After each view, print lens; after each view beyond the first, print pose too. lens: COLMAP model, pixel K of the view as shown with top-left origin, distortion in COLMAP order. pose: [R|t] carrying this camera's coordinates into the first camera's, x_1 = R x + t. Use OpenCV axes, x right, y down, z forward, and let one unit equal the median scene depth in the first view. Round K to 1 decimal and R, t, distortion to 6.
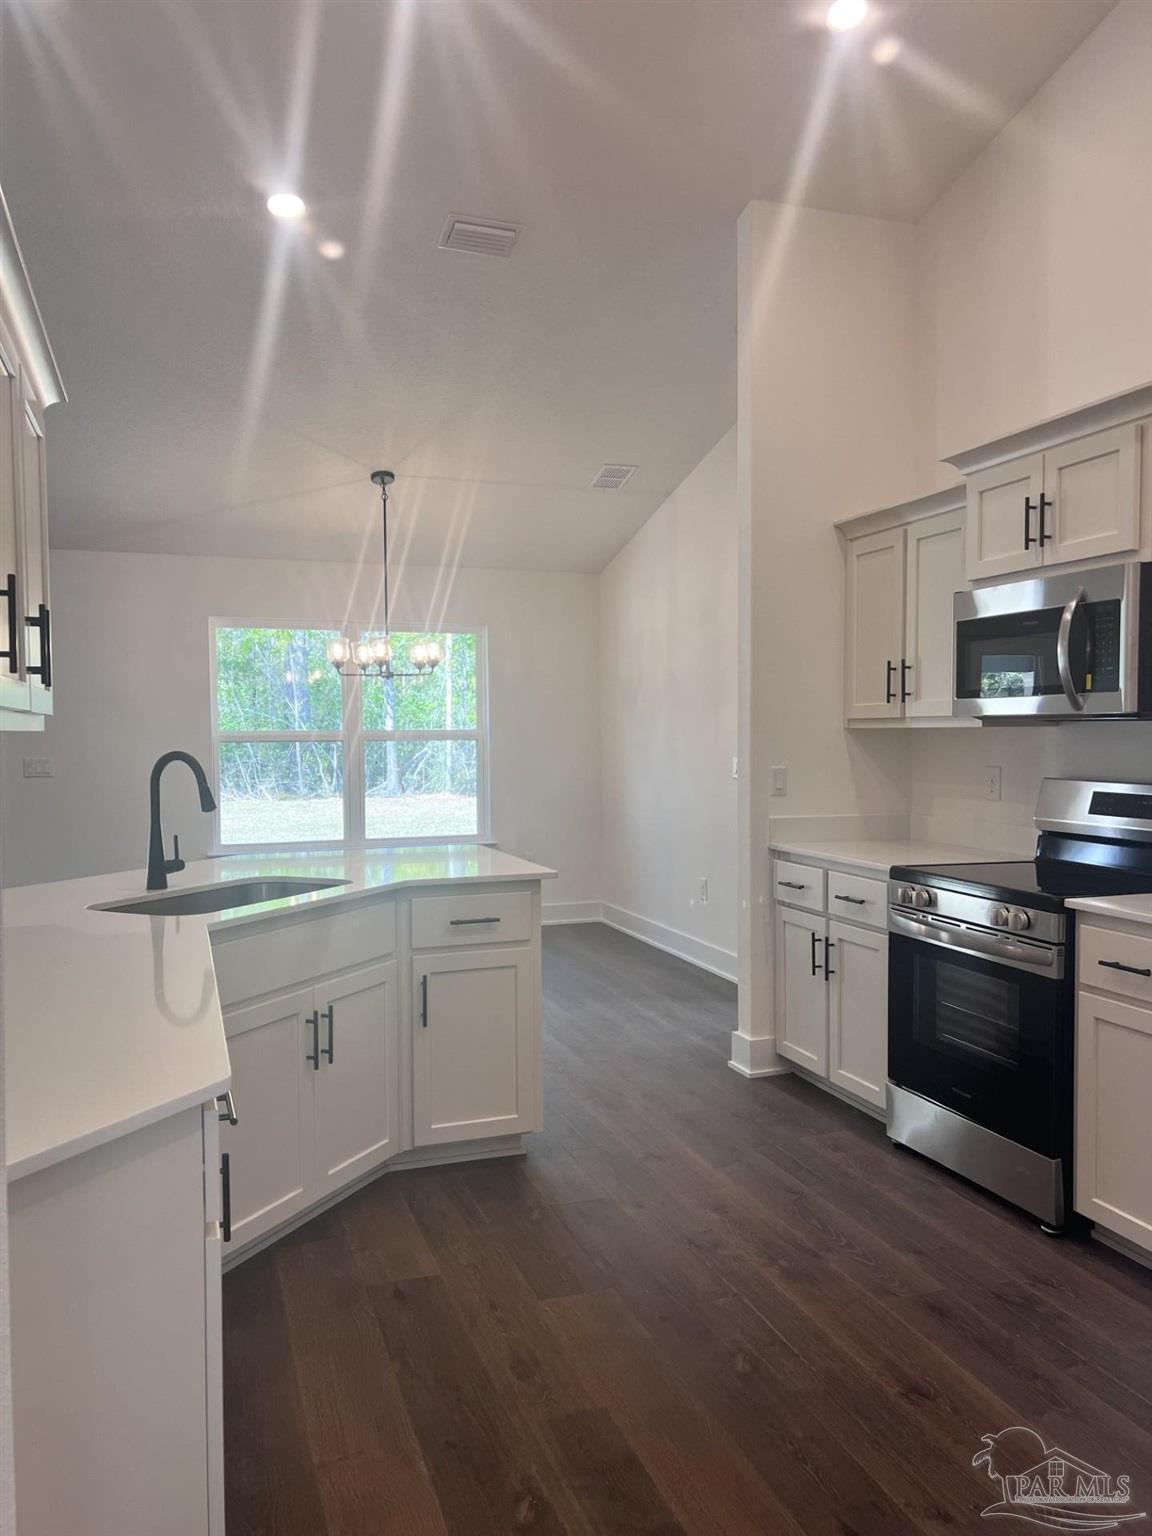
lens RADIAL K [[1175.4, 0, 568.9], [0, 1175.4, 785.8], [0, 0, 1]] dist [0.087601, 0.000546]
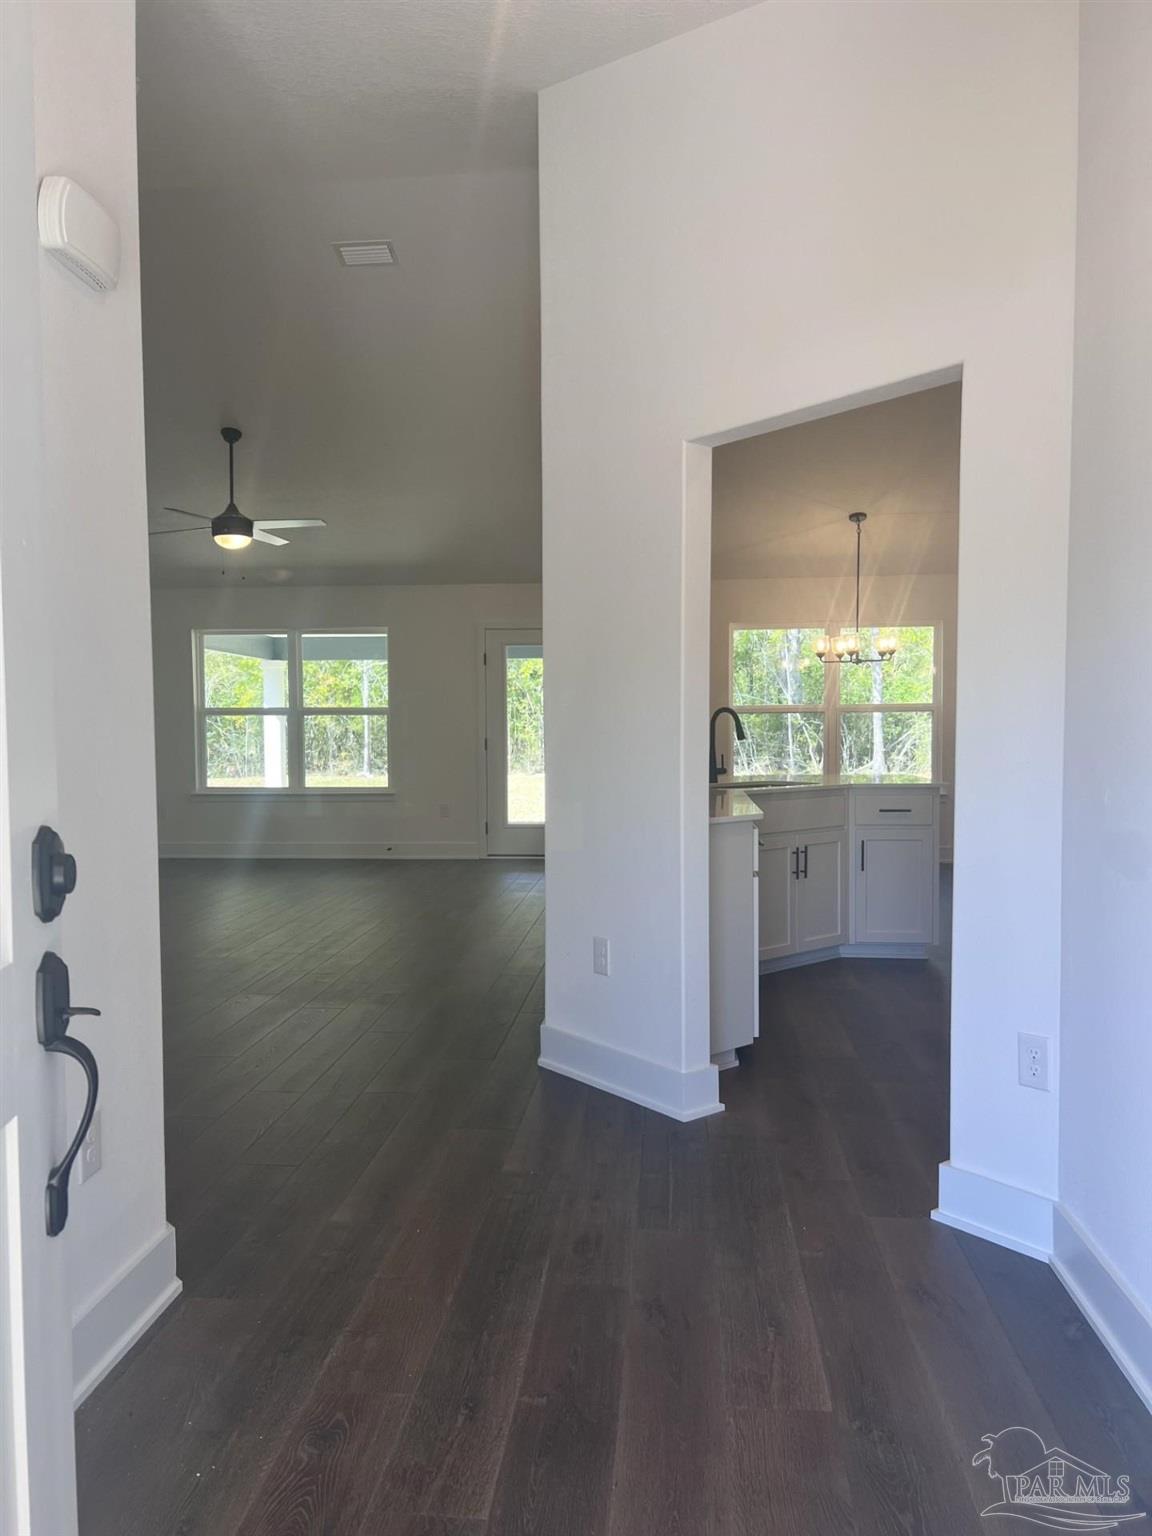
lens RADIAL K [[1175.4, 0, 568.9], [0, 1175.4, 785.8], [0, 0, 1]] dist [0.087601, 0.000546]
pose [[0.916943, 0.022175, -0.398403, 0.070257], [-0.017685, 0.999732, 0.014942, 0.027931], [0.398627, -0.006656, 0.917089, -0.306355]]
